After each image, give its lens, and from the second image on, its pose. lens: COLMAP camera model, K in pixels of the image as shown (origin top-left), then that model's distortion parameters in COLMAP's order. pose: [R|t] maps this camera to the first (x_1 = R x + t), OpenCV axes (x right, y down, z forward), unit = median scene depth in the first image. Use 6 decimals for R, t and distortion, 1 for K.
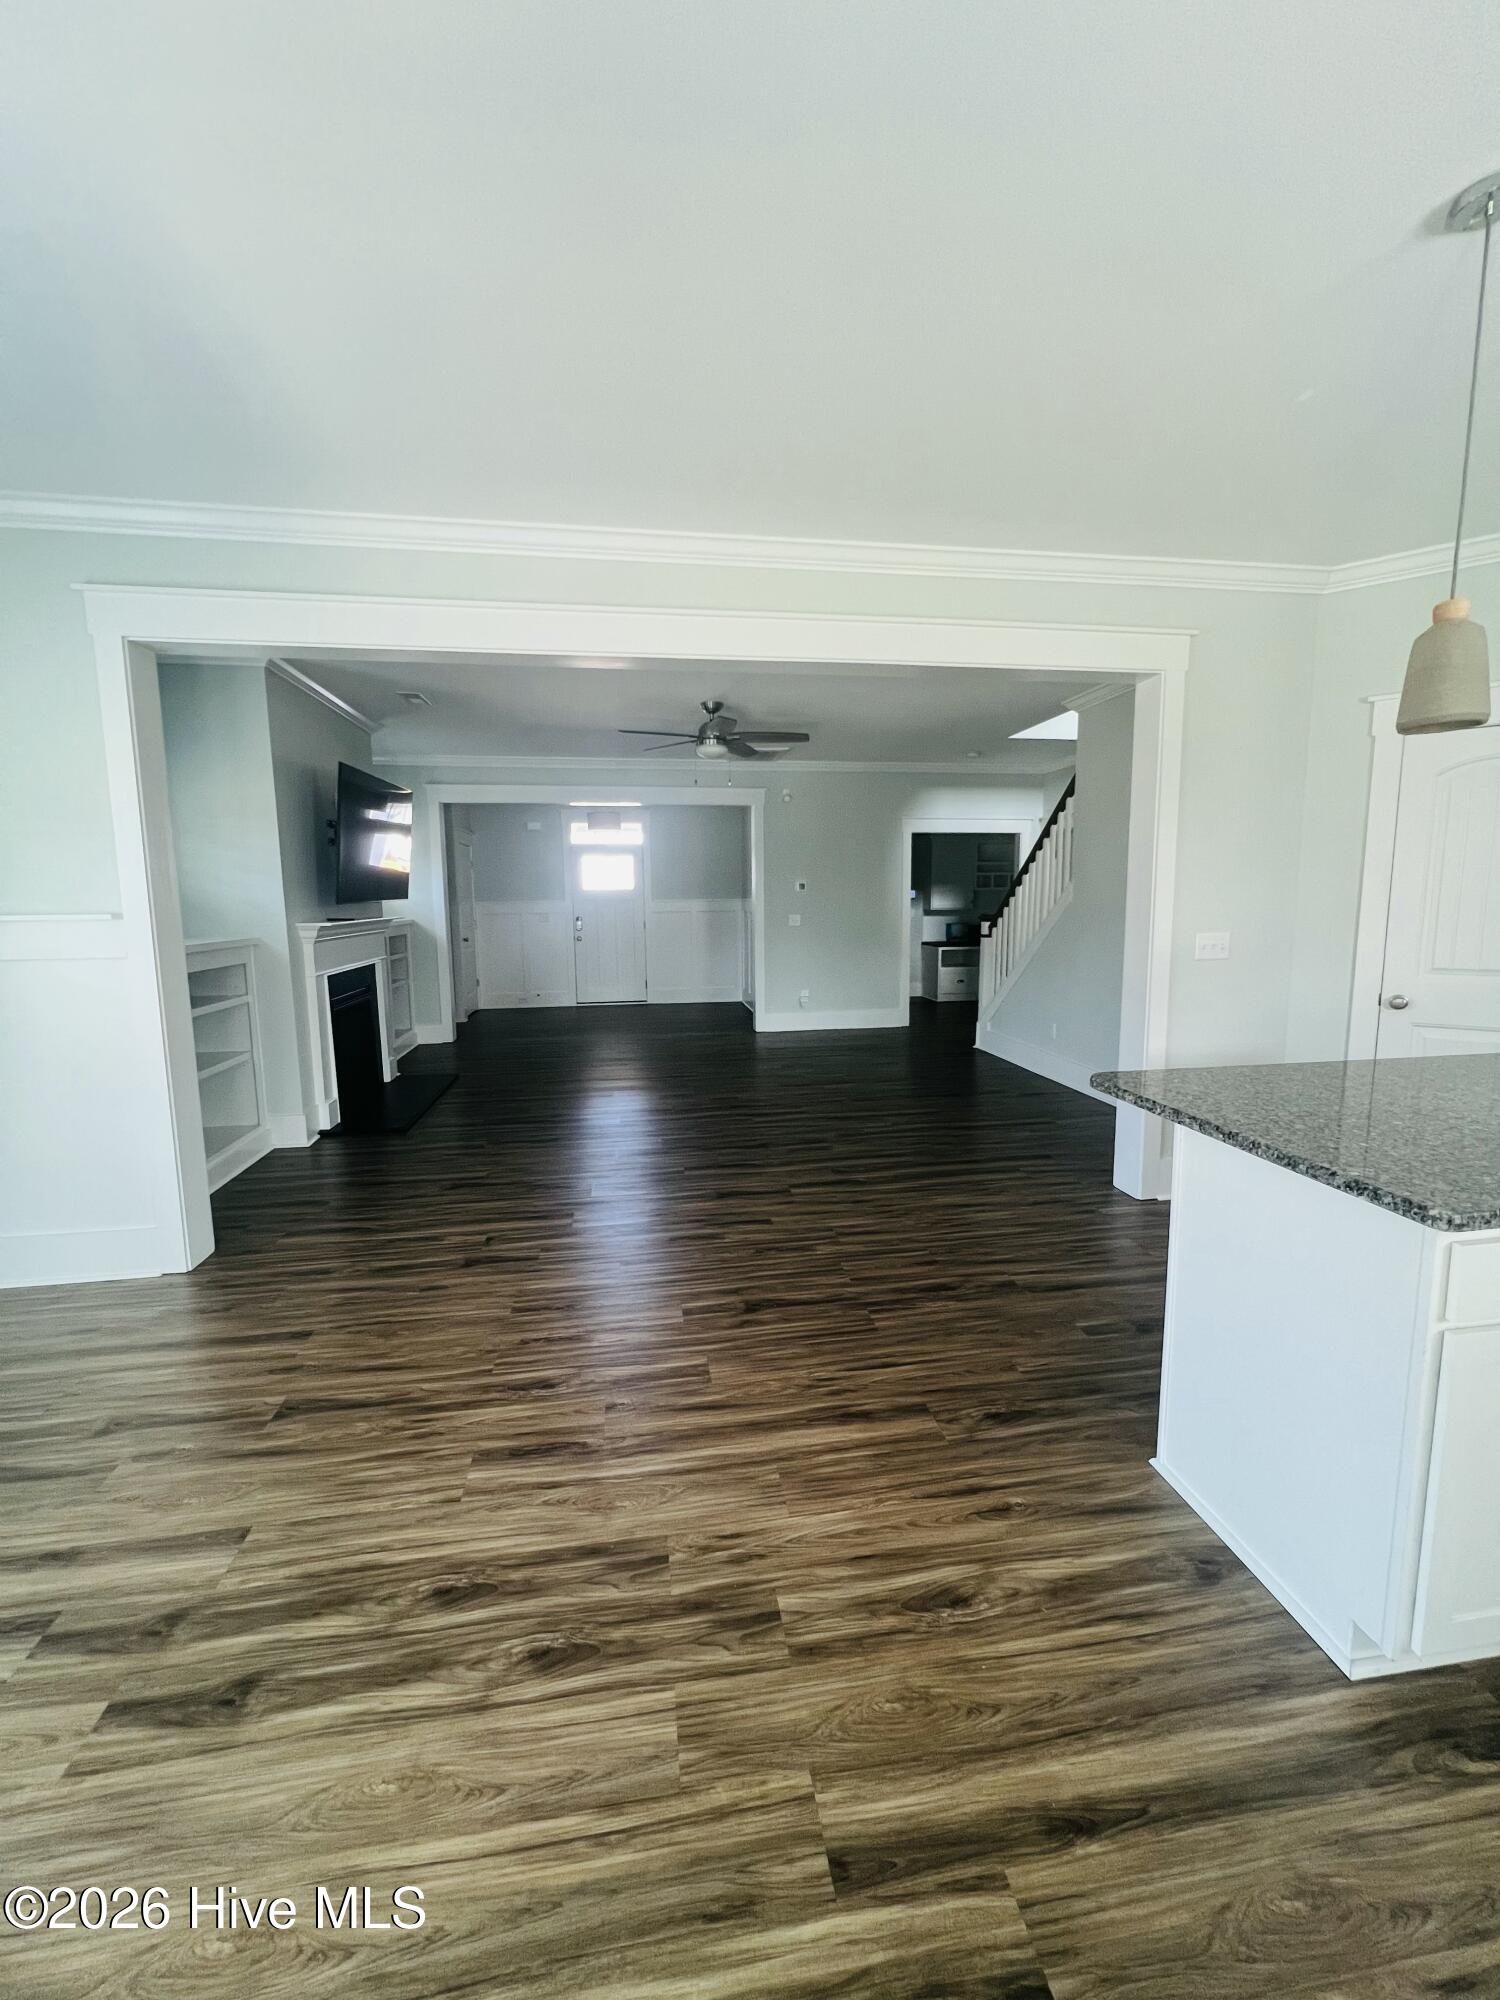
lens RADIAL K [[800.9, 0, 747.0], [0, 800.9, 1011.2], [0, 0, 1]] dist [-0.001646, 0.000190]
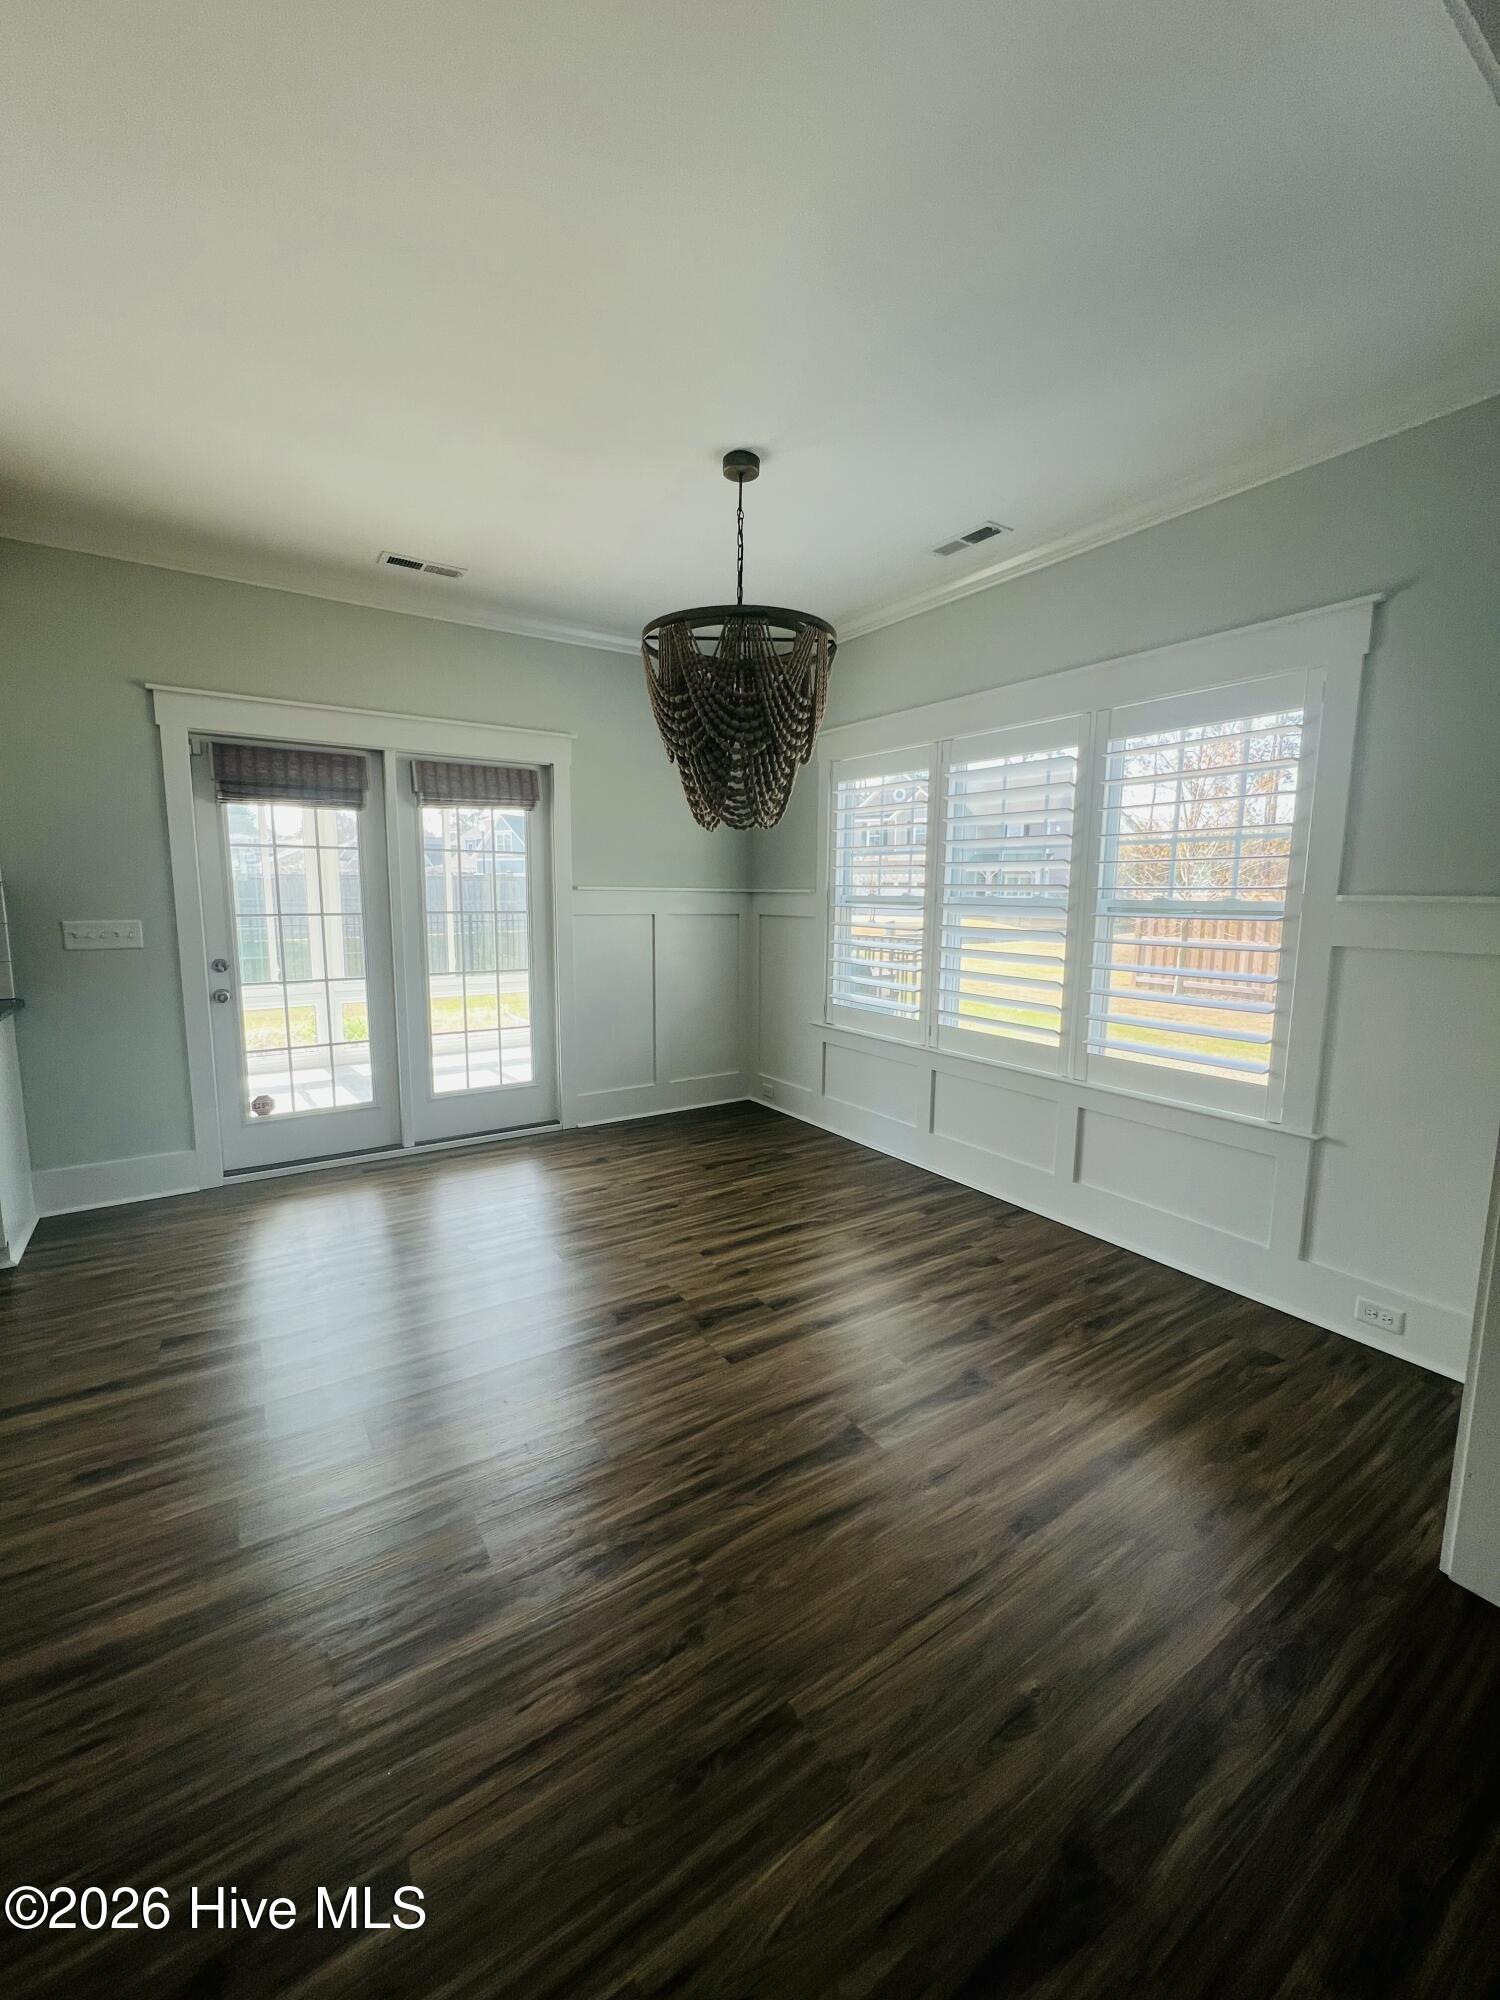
lens RADIAL K [[800.9, 0, 744.8], [0, 800.9, 996.5], [0, 0, 1]] dist [-0.001646, 0.000190]
pose [[-0.908244, 0.063936, -0.413528, -0.021103], [-0.050585, 0.964234, 0.260180, -0.039371], [0.415373, 0.257225, -0.872525, 0.294676]]
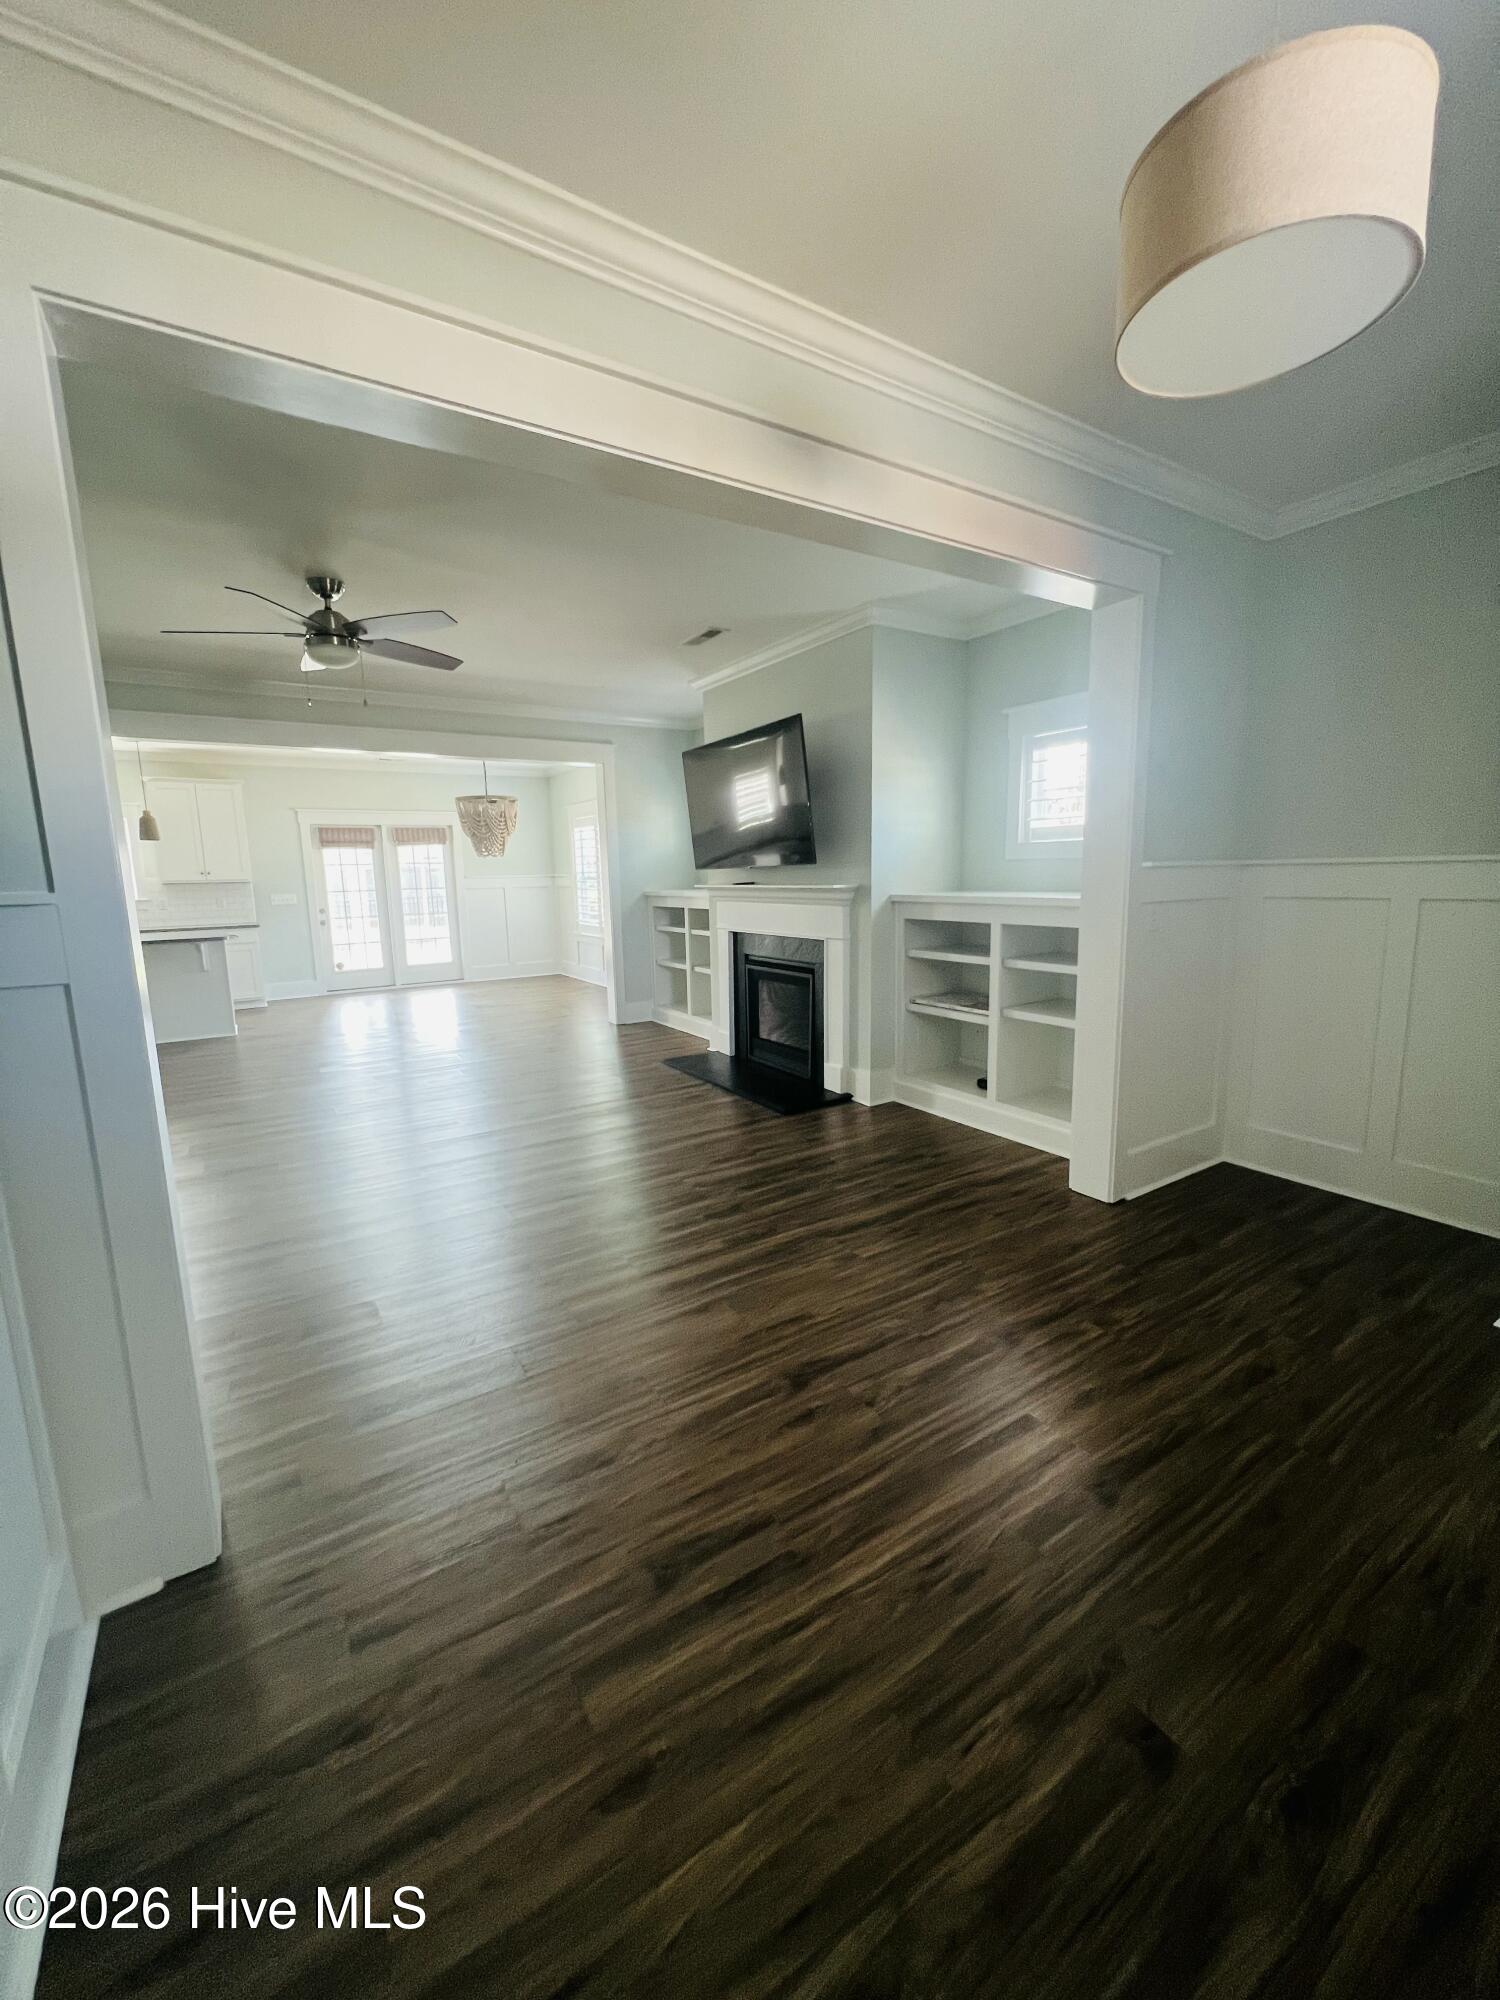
lens RADIAL K [[800.9, 0, 741.2], [0, 800.9, 1001.1], [0, 0, 1]] dist [-0.001646, 0.000190]
pose [[-0.915805, 0.098350, -0.389395, -0.045549], [-0.018370, 0.958280, 0.285239, -0.262720], [0.401203, 0.268377, -0.875791, 1.982958]]
